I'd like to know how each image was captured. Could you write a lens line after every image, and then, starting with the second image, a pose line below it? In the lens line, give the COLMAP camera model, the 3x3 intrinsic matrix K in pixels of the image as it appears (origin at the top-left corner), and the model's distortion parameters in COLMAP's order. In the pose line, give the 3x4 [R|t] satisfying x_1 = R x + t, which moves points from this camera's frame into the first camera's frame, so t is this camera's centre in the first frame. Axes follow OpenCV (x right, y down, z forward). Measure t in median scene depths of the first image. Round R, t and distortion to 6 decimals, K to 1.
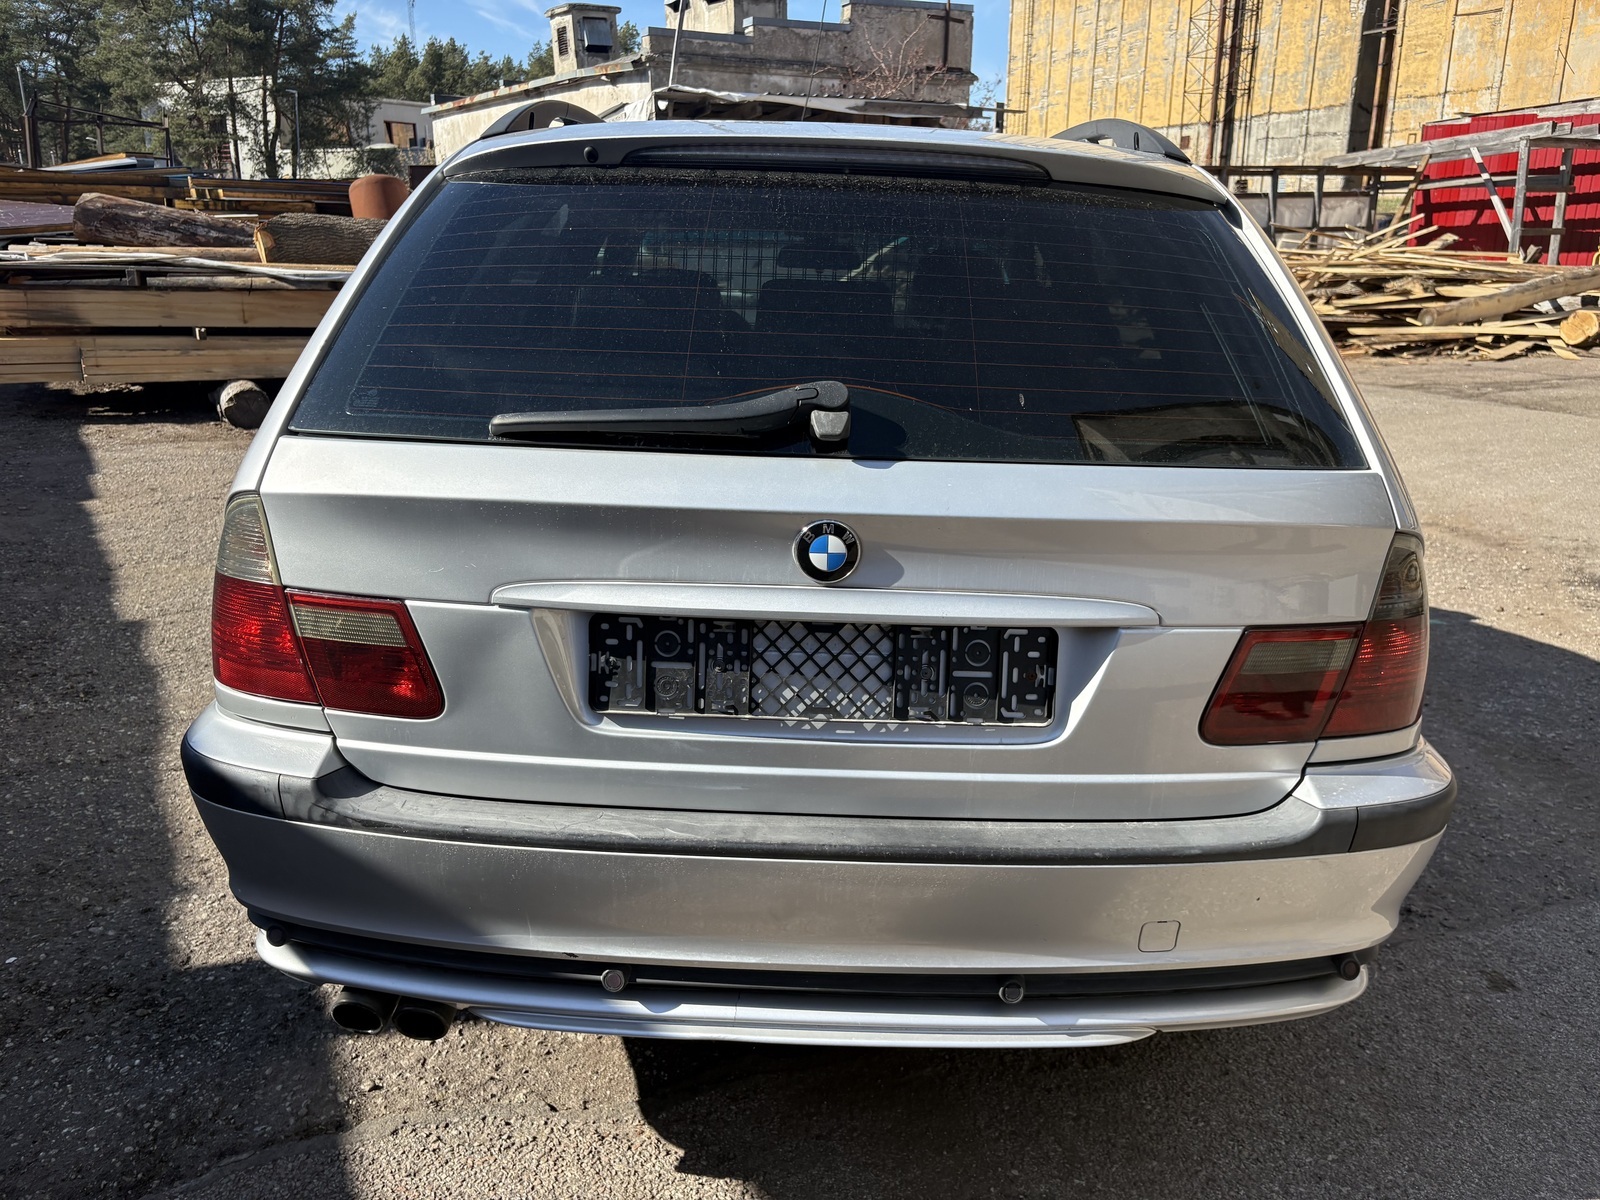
lens RADIAL K [[1226.4, 0, 804.4], [0, 1226.4, 600.4], [0, 0, 1]] dist [0.044591, -0.041897]
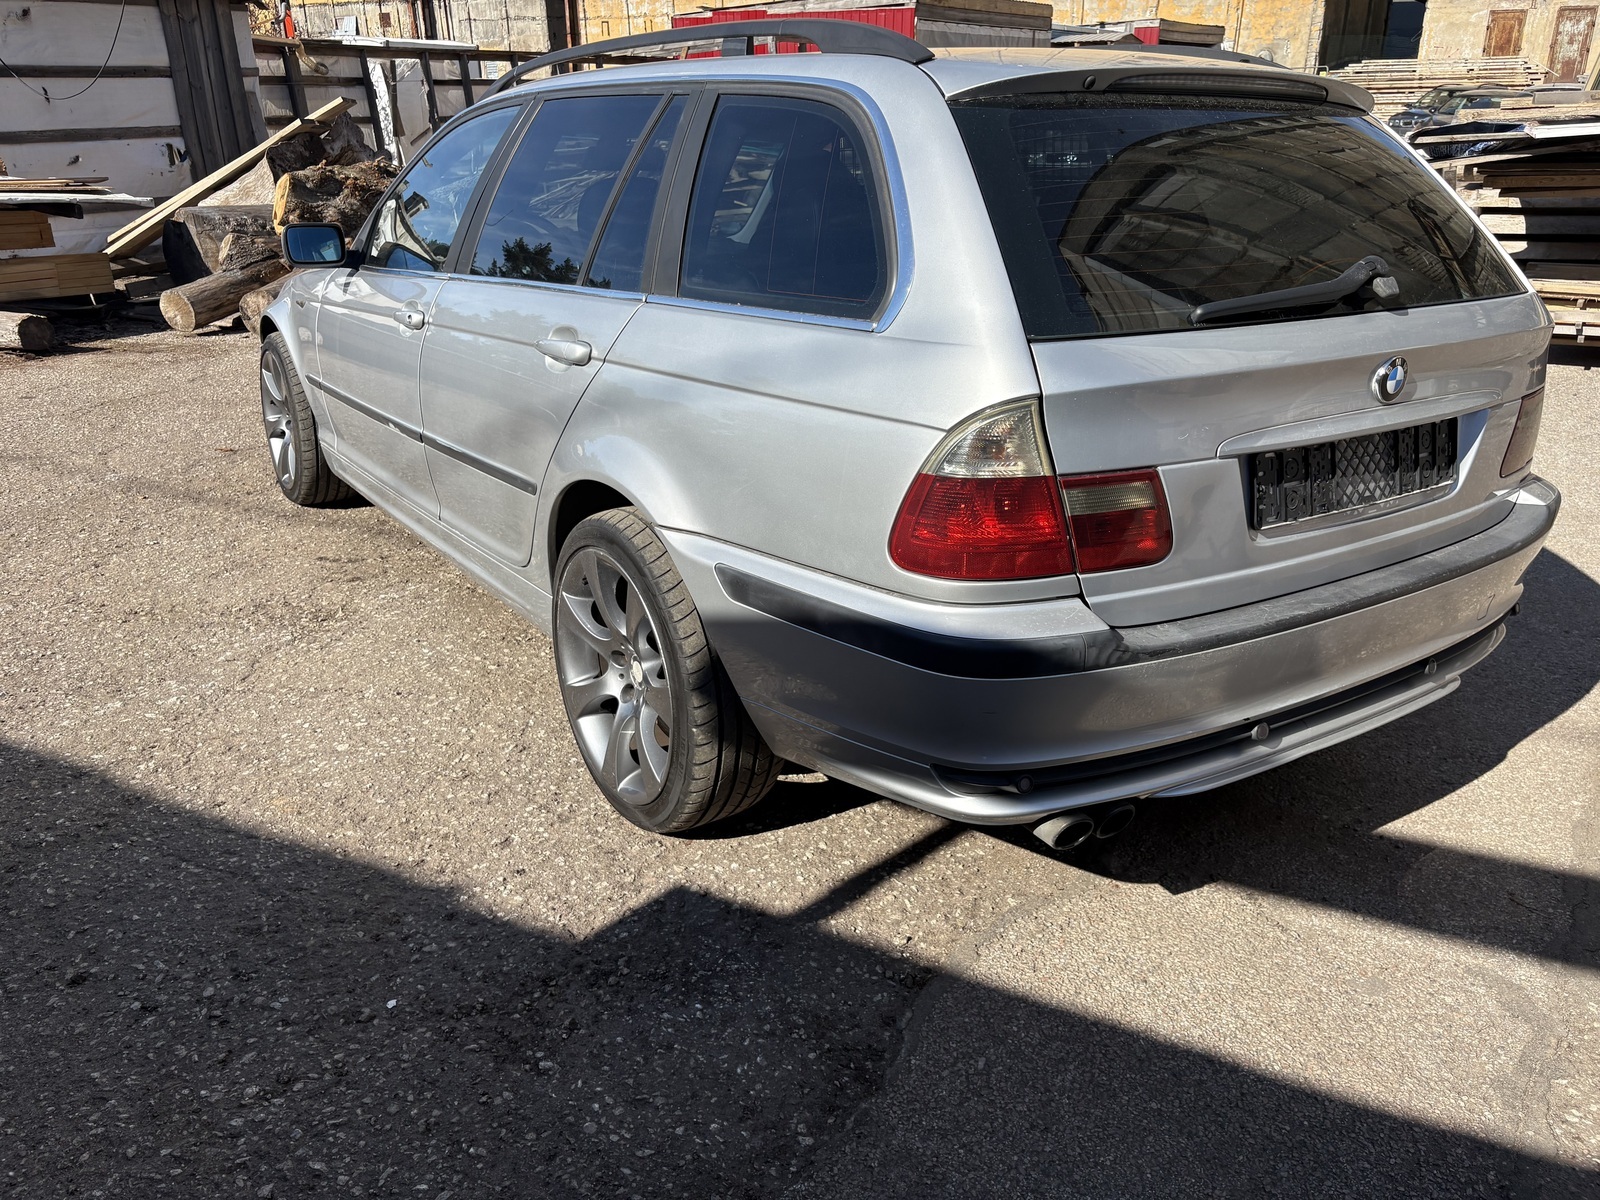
lens RADIAL K [[1226.4, 0, 804.4], [0, 1226.4, 596.9], [0, 0, 1]] dist [0.044591, -0.041897]
pose [[0.822369, -0.214961, 0.526783, -1.089256], [0.171440, 0.976470, 0.130824, -0.079884], [-0.542510, -0.017274, 0.839872, 0.142188]]
